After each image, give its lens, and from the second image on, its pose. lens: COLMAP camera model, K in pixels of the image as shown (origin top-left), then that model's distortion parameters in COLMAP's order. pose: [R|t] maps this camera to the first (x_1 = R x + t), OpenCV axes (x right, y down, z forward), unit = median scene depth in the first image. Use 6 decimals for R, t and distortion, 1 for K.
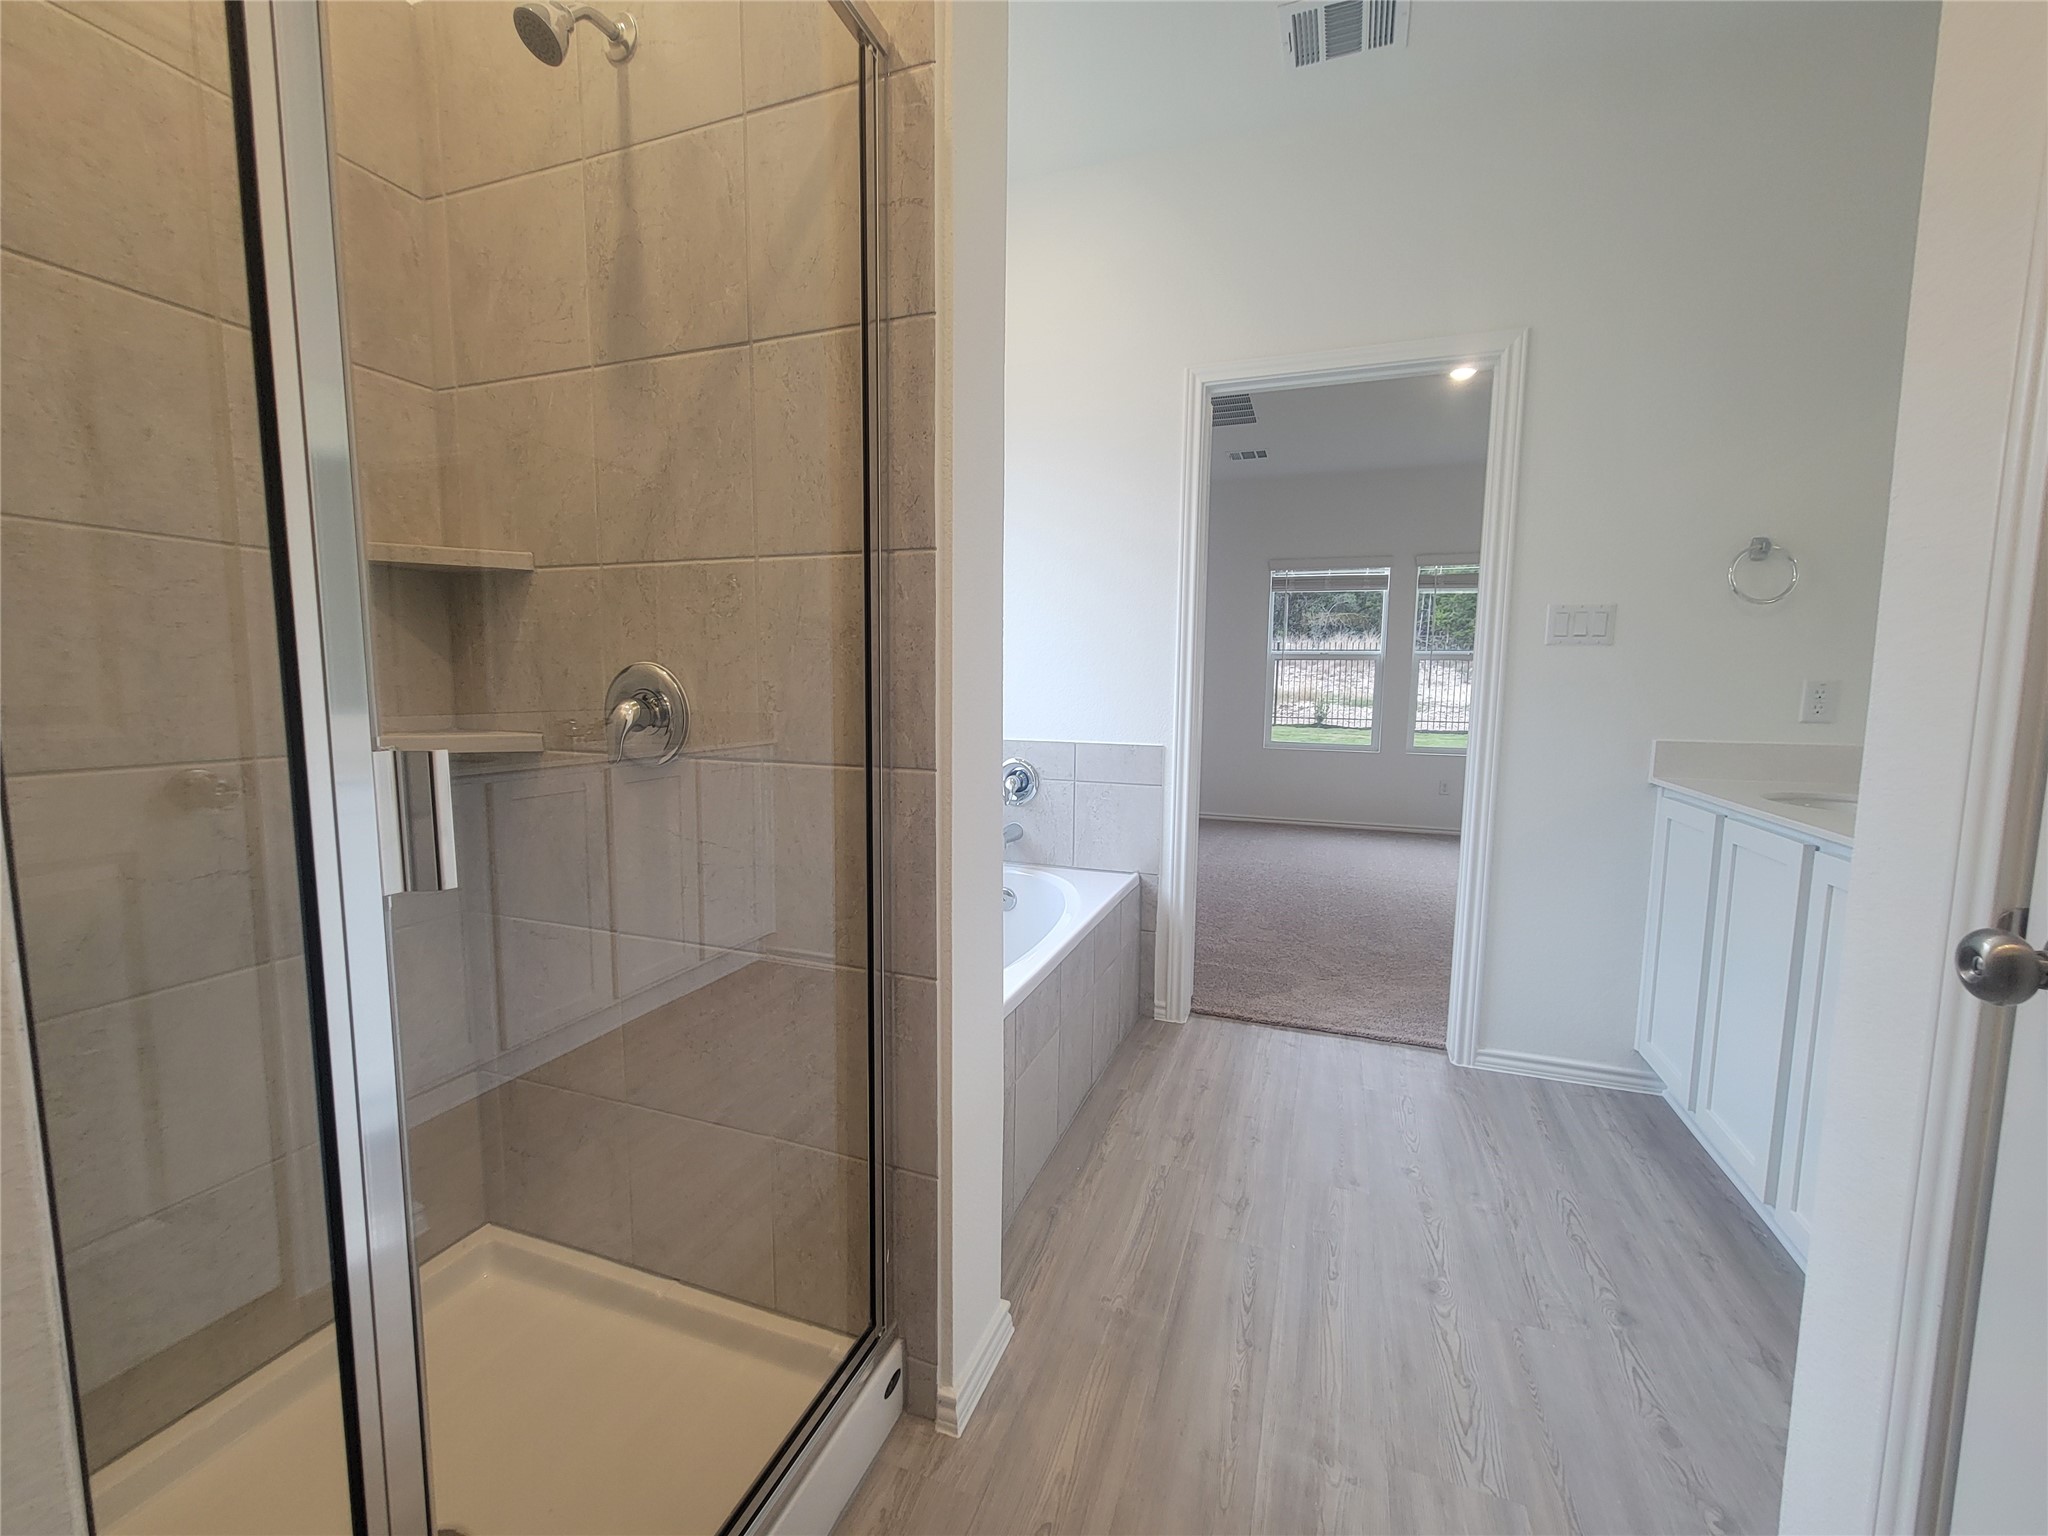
lens RADIAL K [[829.4, 0, 1025.2], [0, 829.4, 759.1], [0, 0, 1]] dist [0.000517, 0.000584]
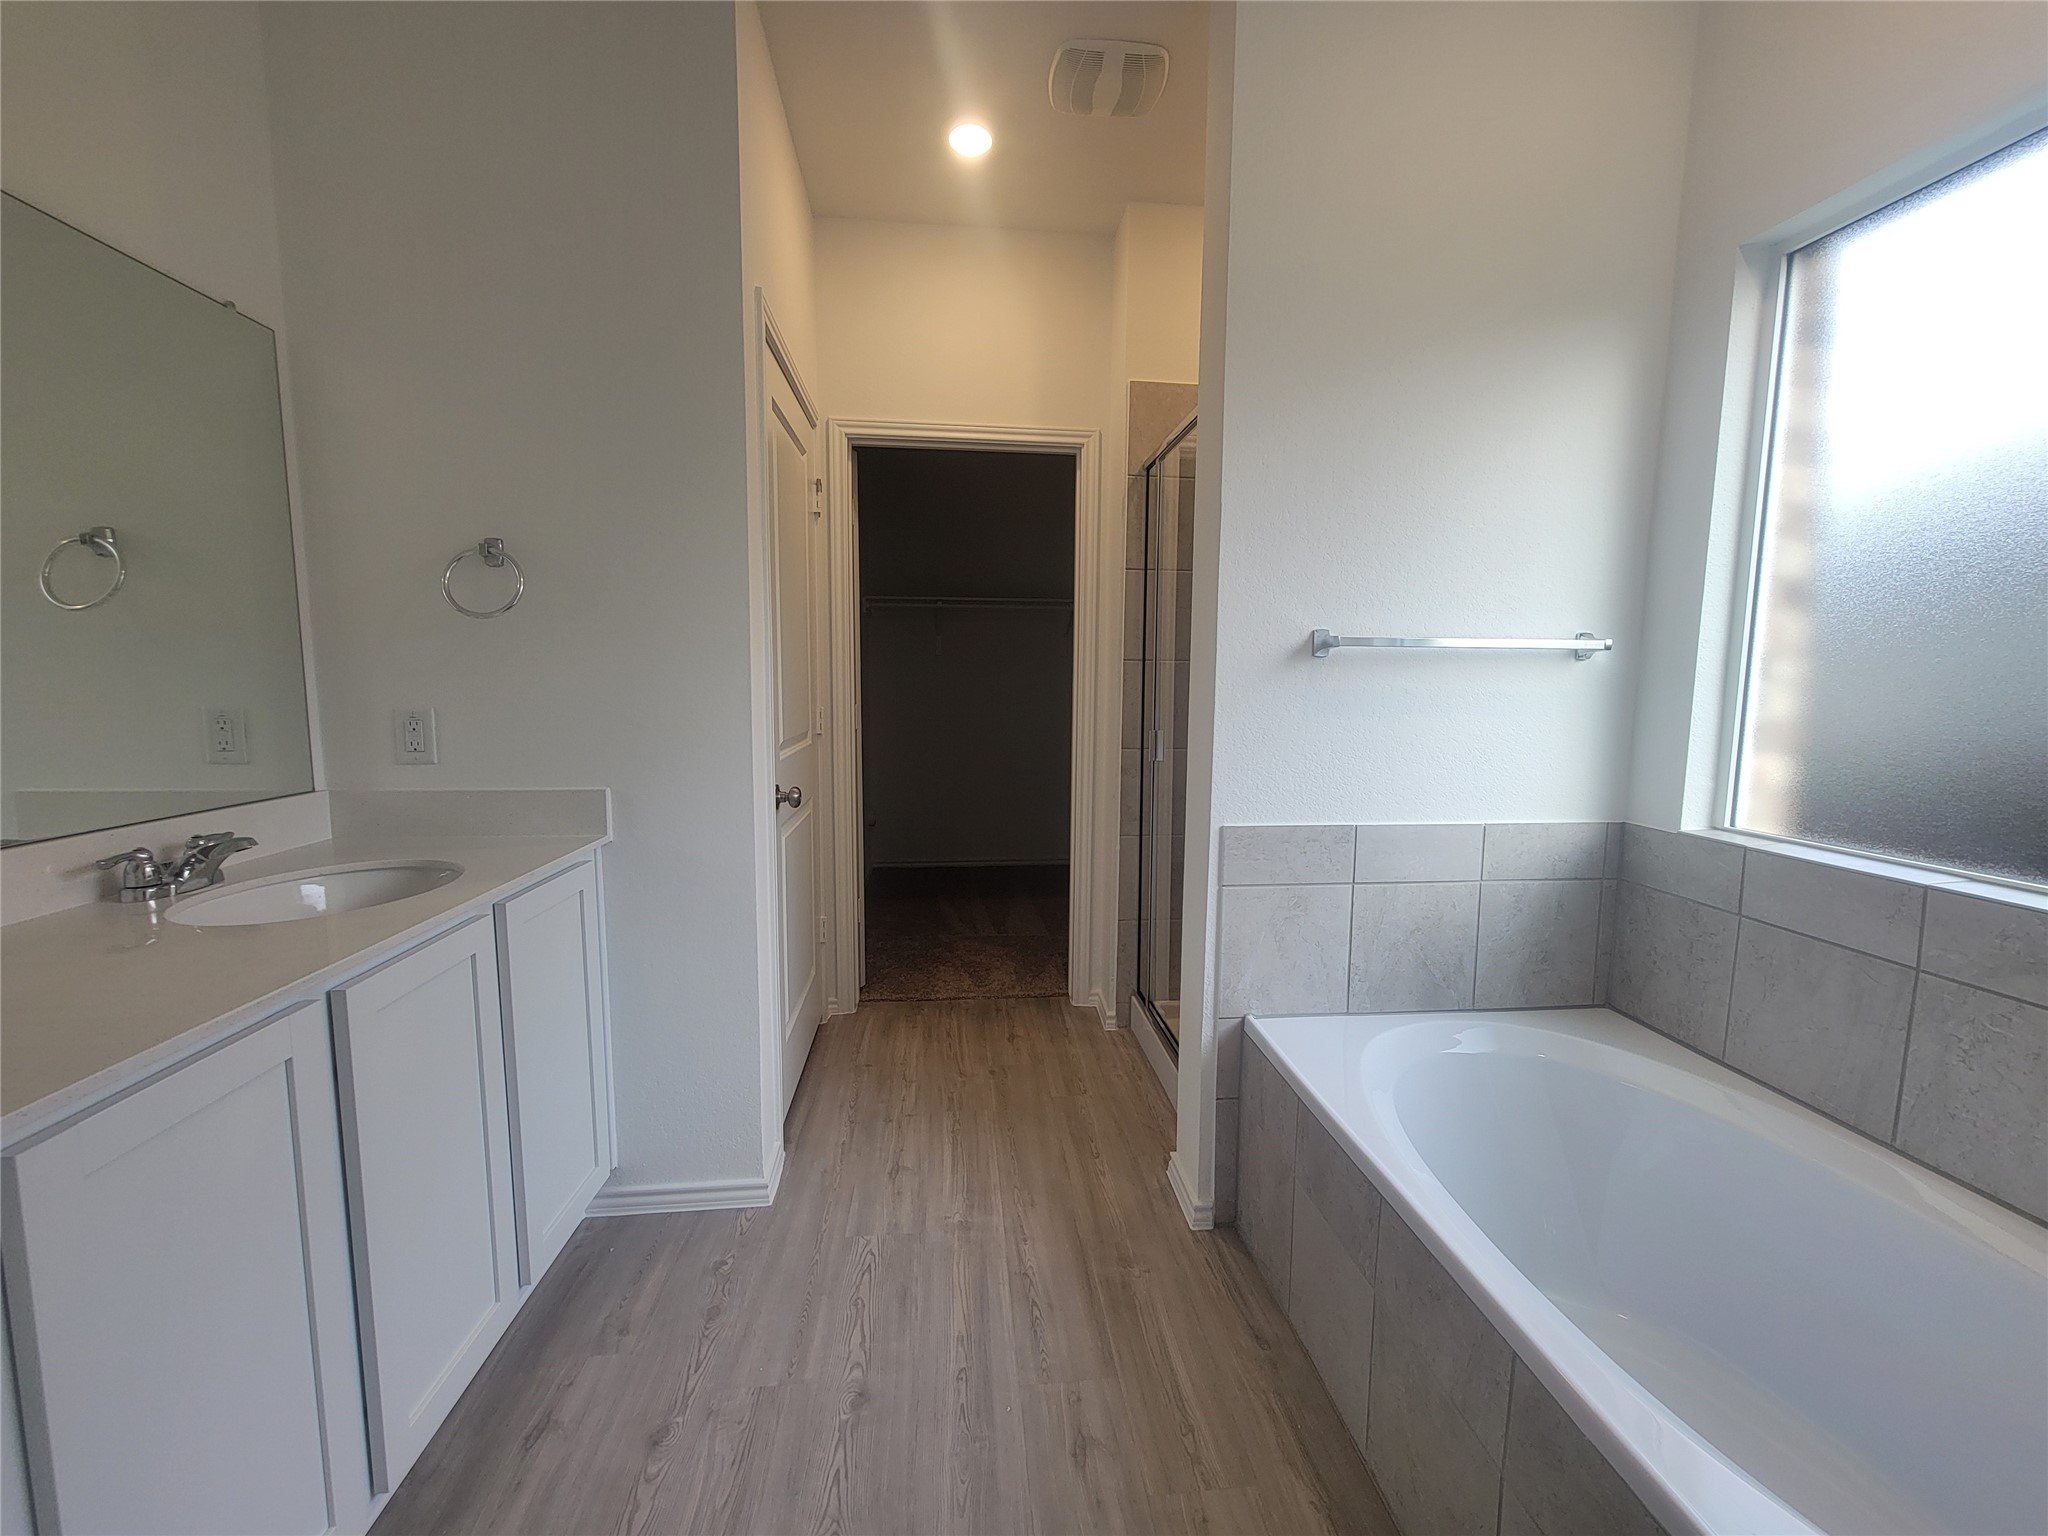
lens RADIAL K [[829.4, 0, 1024.3], [0, 829.4, 777.3], [0, 0, 1]] dist [0.000517, 0.000584]
pose [[-0.901193, 0.026772, -0.432591, 0.736128], [-0.063549, 0.979142, 0.192985, -0.227710], [0.428734, 0.201407, -0.880694, 1.823401]]
